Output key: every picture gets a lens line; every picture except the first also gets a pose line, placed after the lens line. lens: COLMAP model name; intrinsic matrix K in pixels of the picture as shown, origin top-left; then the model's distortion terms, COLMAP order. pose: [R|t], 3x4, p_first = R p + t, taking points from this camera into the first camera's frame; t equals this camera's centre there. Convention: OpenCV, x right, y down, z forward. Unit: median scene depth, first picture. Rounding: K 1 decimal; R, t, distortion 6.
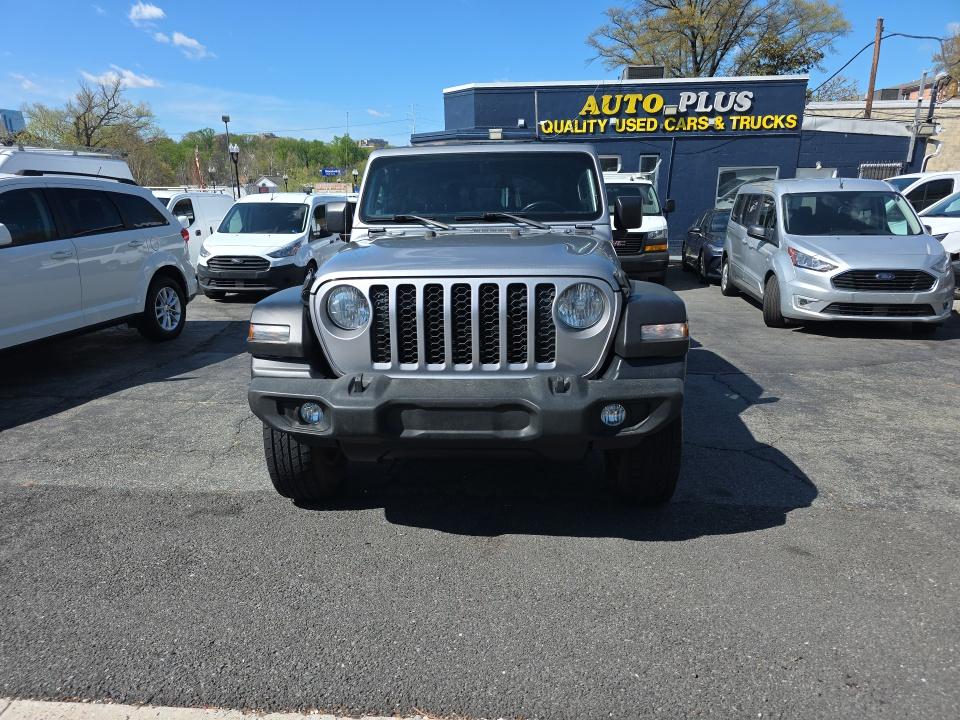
lens RADIAL K [[650.4, 0, 454.1], [0, 650.4, 362.0], [0, 0, 1]] dist [0.056869, -0.047832]
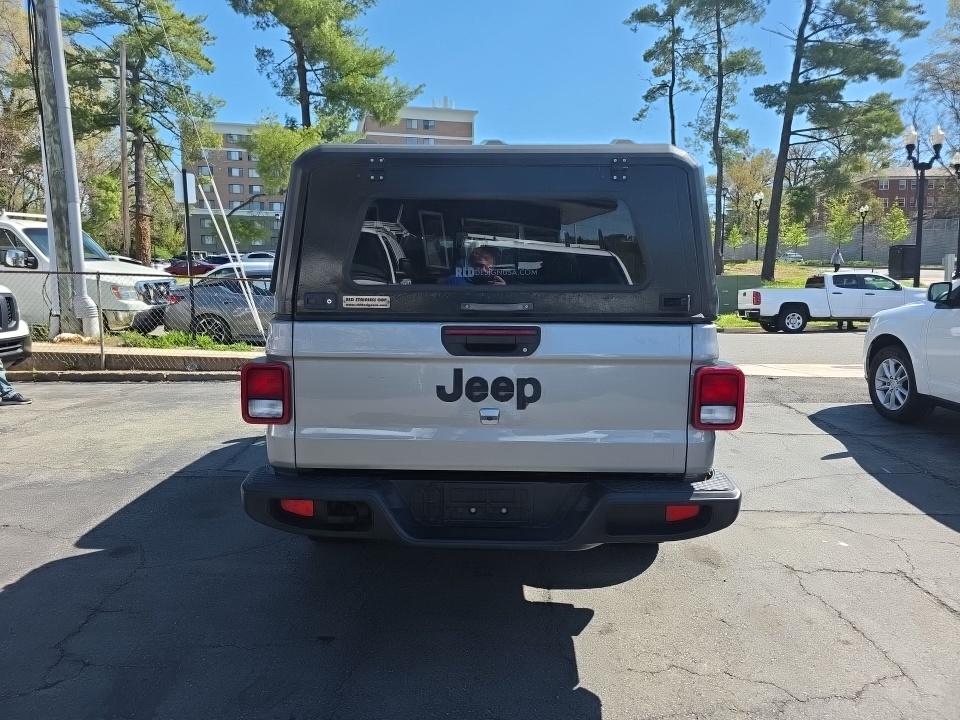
lens RADIAL K [[650.4, 0, 454.1], [0, 650.4, 362.0], [0, 0, 1]] dist [0.056869, -0.047832]
pose [[-0.997910, 0.015926, -0.062625, 0.050259], [-0.007198, 0.935727, 0.352652, -0.136477], [0.064217, 0.352366, -0.933657, 0.591015]]
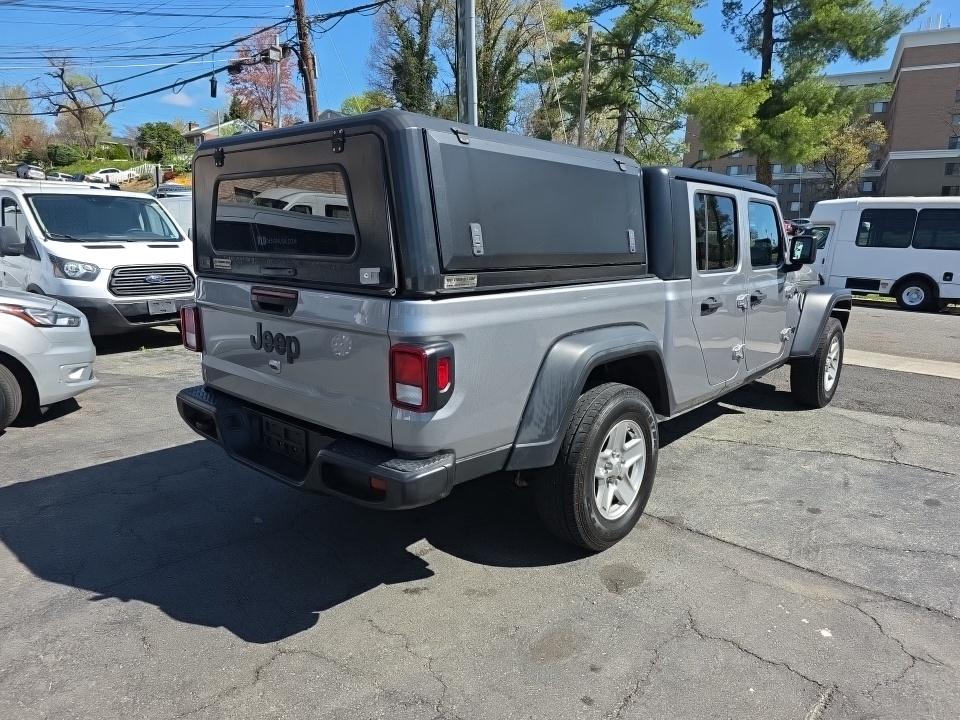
lens RADIAL K [[636.1, 0, 478.2], [0, 636.1, 384.2], [0, 0, 1]] dist [0.022148, -0.003250]
pose [[-0.801348, -0.135348, 0.582685, -0.094573], [0.128972, 0.912067, 0.389229, -0.128370], [-0.584129, 0.387058, -0.713428, 0.553340]]
